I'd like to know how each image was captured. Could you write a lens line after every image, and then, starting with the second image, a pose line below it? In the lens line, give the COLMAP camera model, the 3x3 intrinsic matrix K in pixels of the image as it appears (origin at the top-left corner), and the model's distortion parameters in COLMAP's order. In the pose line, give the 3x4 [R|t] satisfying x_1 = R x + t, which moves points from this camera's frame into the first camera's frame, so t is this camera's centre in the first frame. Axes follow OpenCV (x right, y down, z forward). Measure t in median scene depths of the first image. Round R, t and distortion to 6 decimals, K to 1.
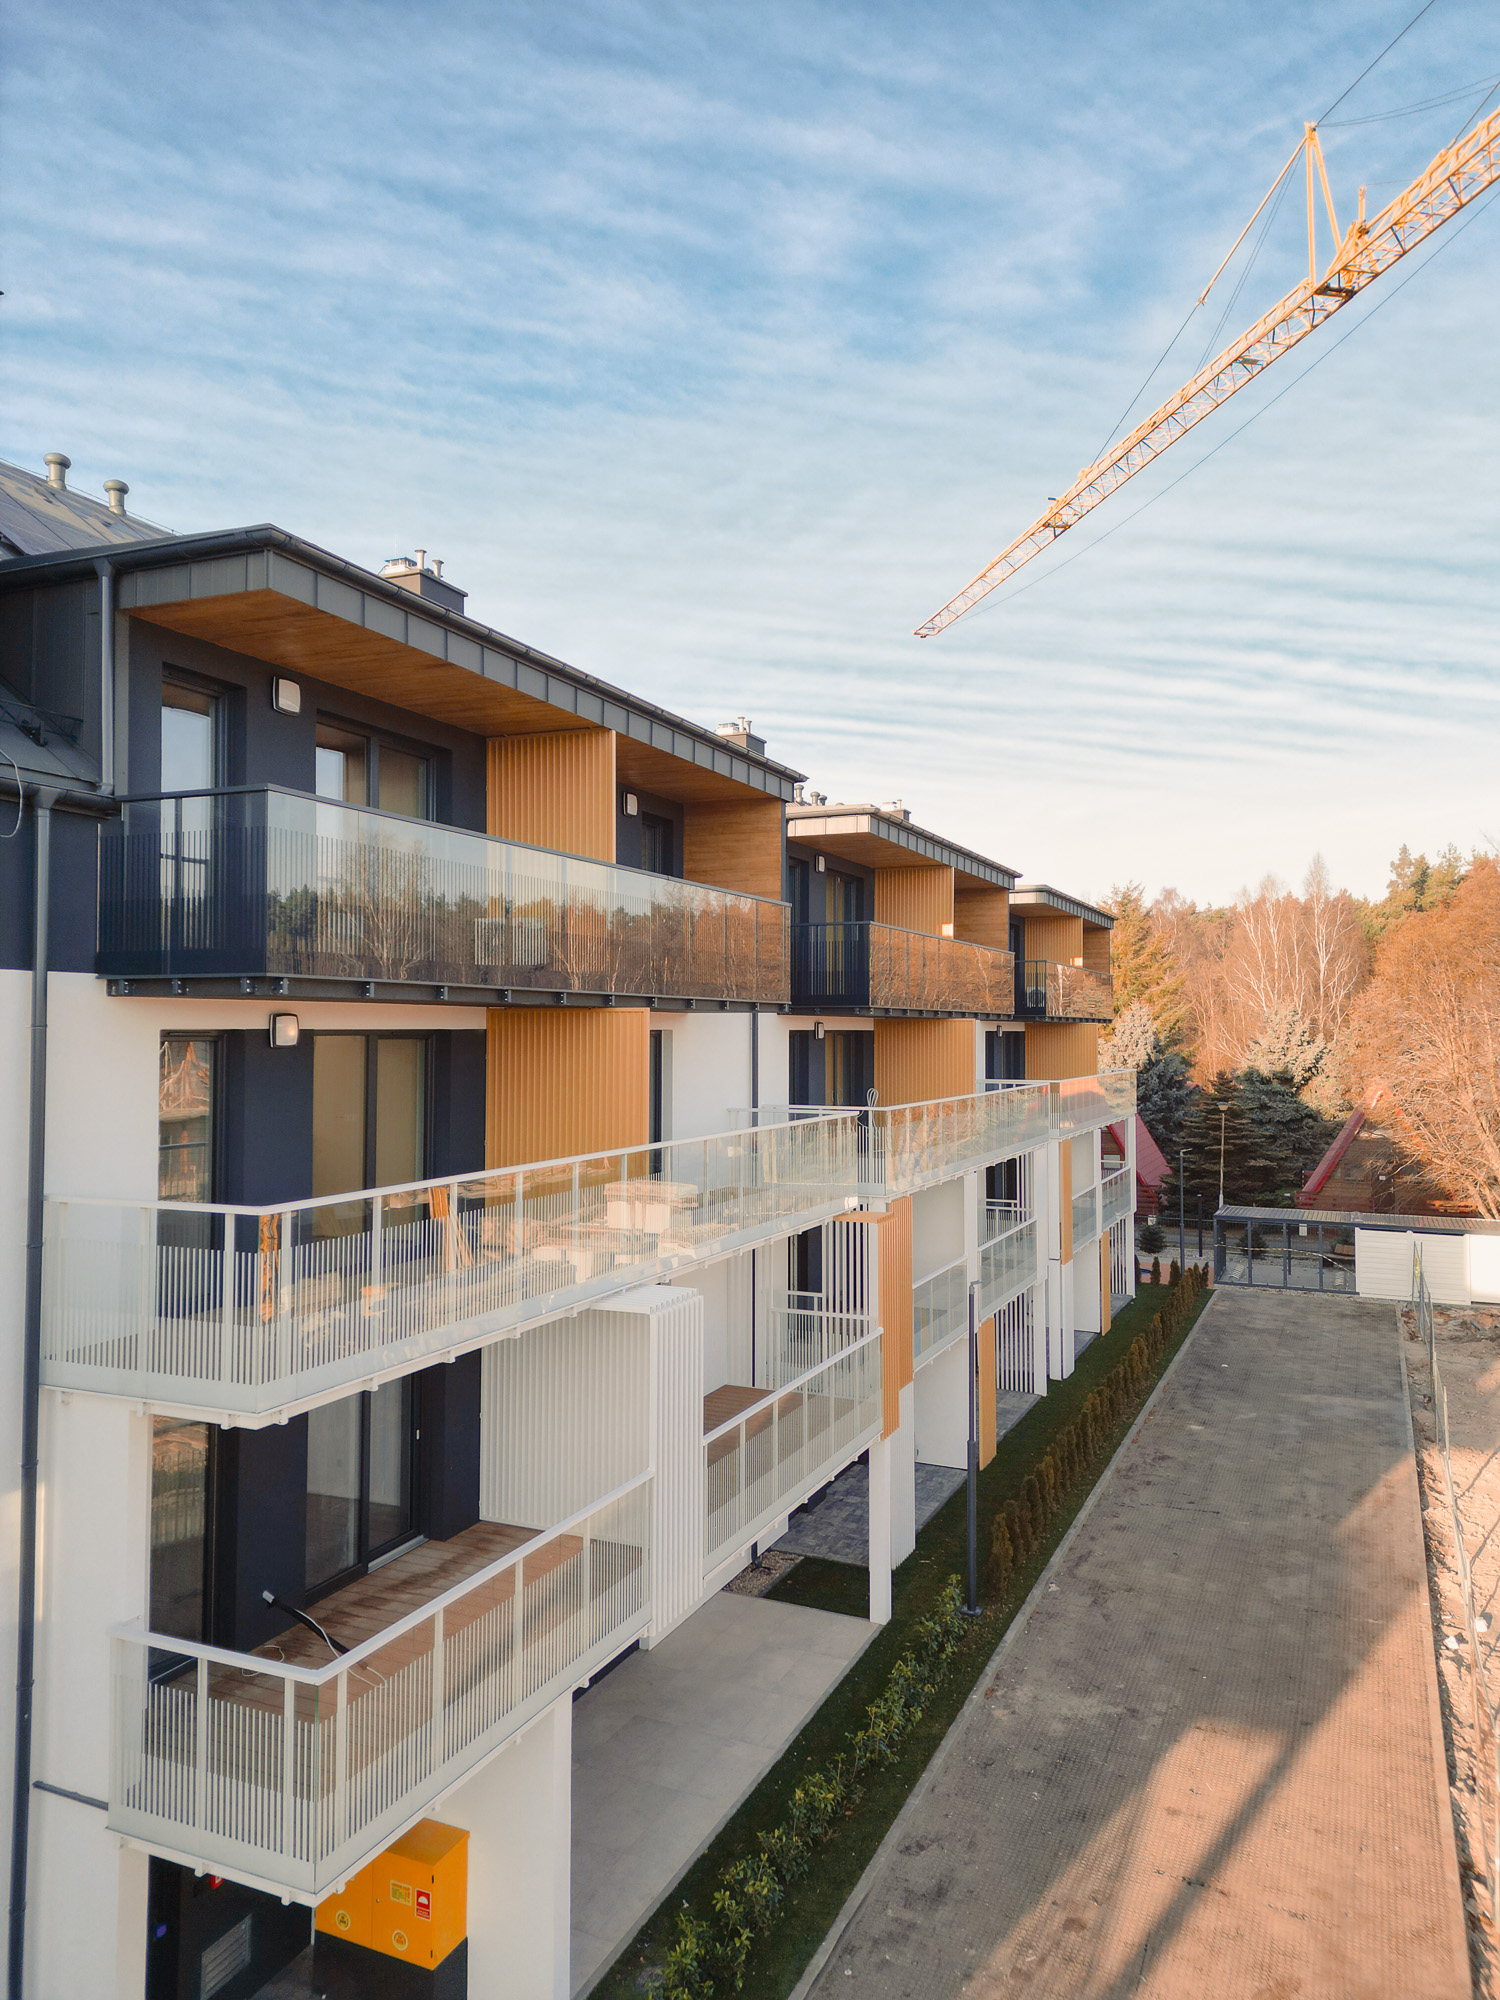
lens RADIAL K [[1406.5, 0, 750.0], [0, 1406.5, 1000.0], [0, 0, 1]] dist [0.065730, -0.070088]
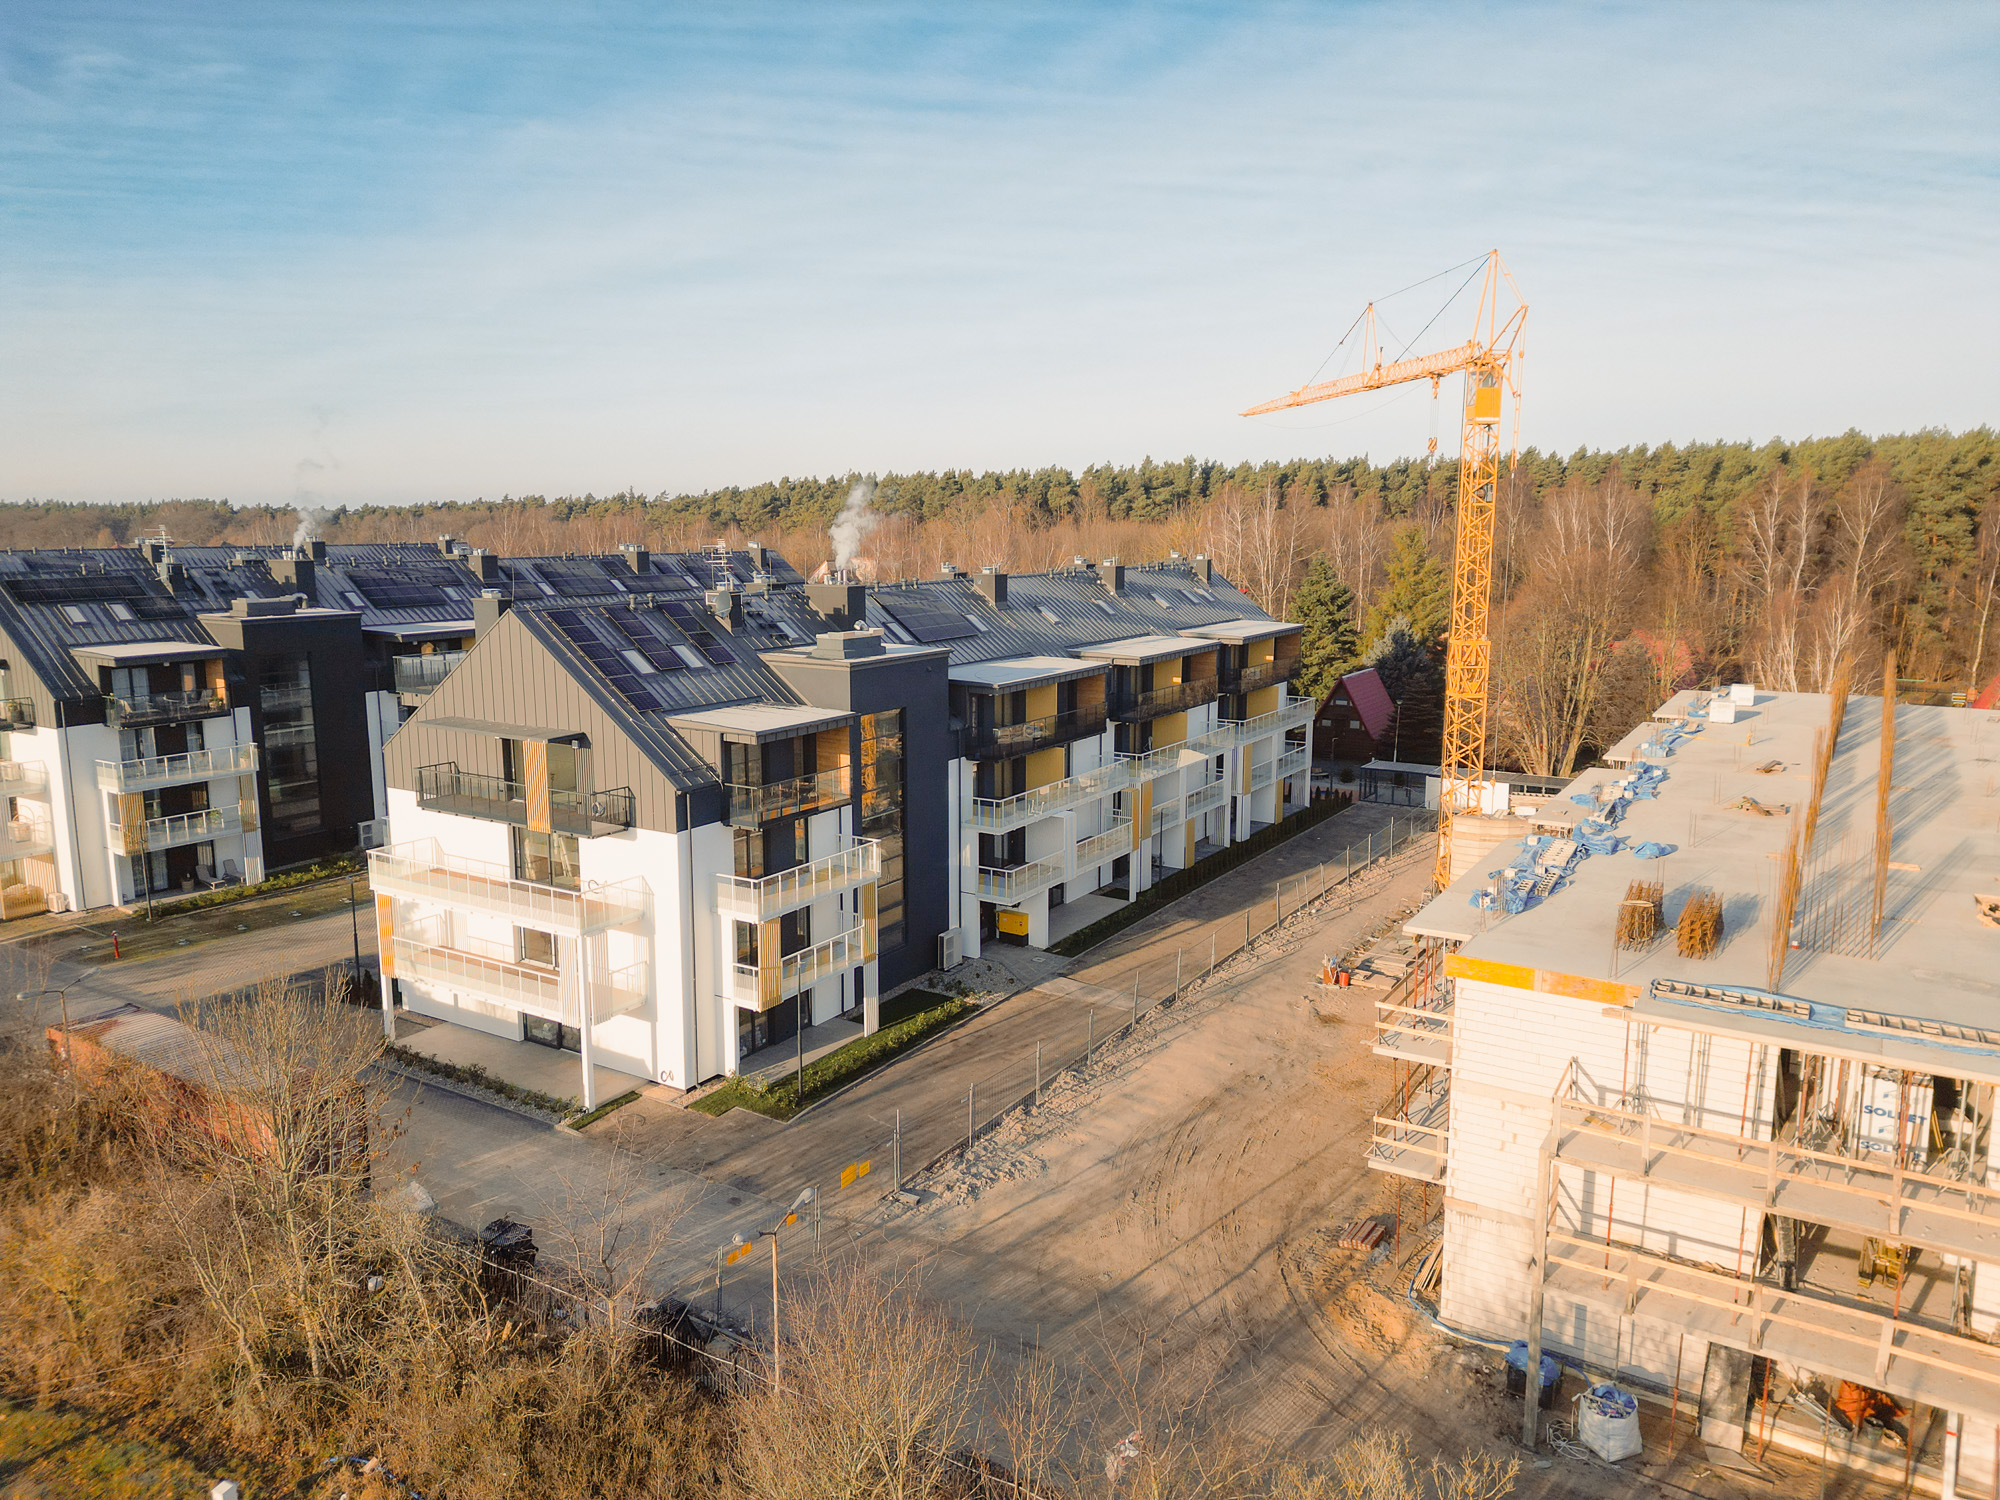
lens RADIAL K [[1406.5, 0, 1000.0], [0, 1406.5, 750.0], [0, 0, 1]] dist [0.065730, -0.070088]
pose [[0.988386, 0.021916, -0.150374, 0.286039], [0.008063, 0.980588, 0.195913, -0.620086], [0.151749, -0.194850, 0.969023, -2.361846]]
